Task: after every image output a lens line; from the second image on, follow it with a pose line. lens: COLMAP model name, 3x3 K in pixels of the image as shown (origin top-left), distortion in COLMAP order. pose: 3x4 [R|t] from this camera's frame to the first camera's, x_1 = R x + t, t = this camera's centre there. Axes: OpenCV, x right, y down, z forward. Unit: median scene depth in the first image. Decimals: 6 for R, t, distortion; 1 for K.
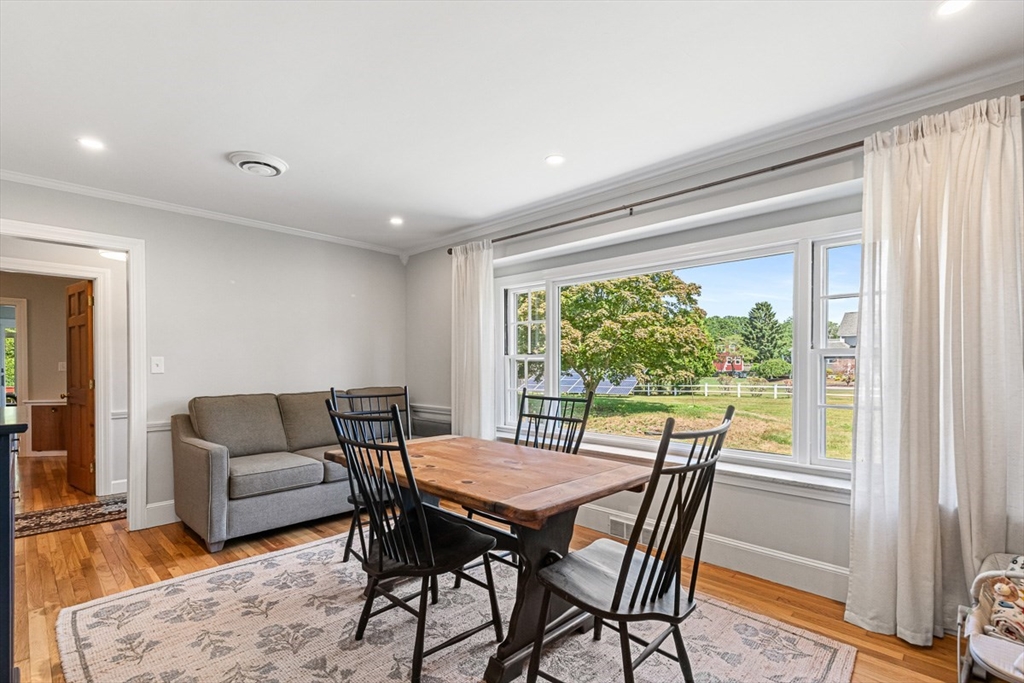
lens RADIAL K [[467.7, 0, 504.0], [0, 467.7, 368.0], [0, 0, 1]] dist [0.000661, 0.000327]
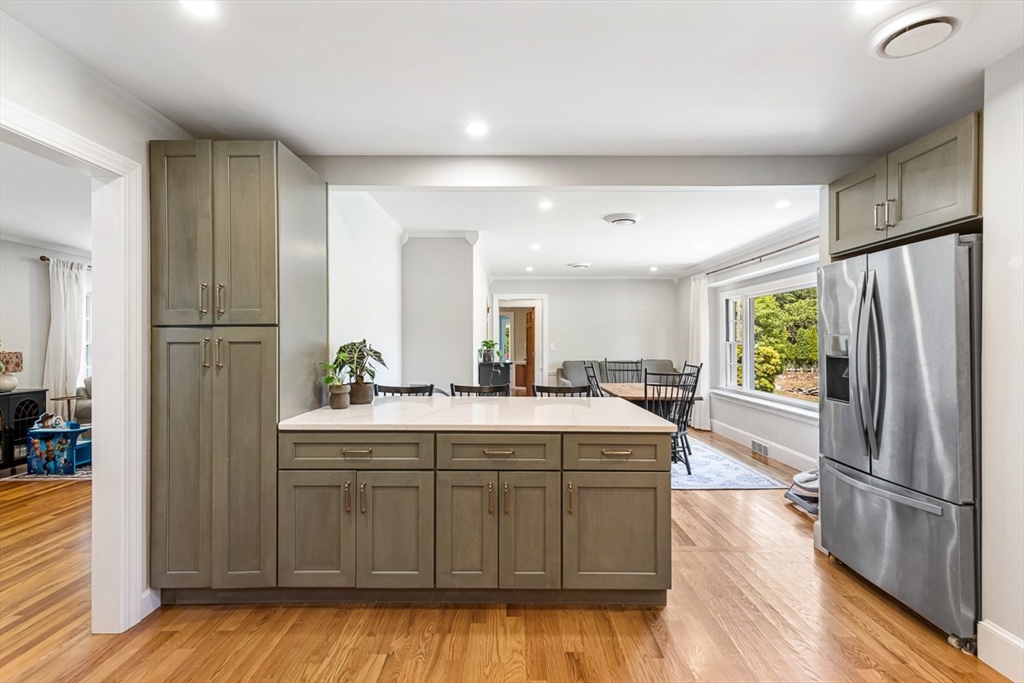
lens RADIAL K [[467.7, 0, 510.5], [0, 467.7, 340.0], [0, 0, 1]] dist [0.000661, 0.000327]
pose [[0.694562, -0.000938, -0.719432, 0.706935], [-0.003130, 0.999986, -0.004326, -0.025936], [0.719426, 0.005257, 0.694549, -0.685465]]
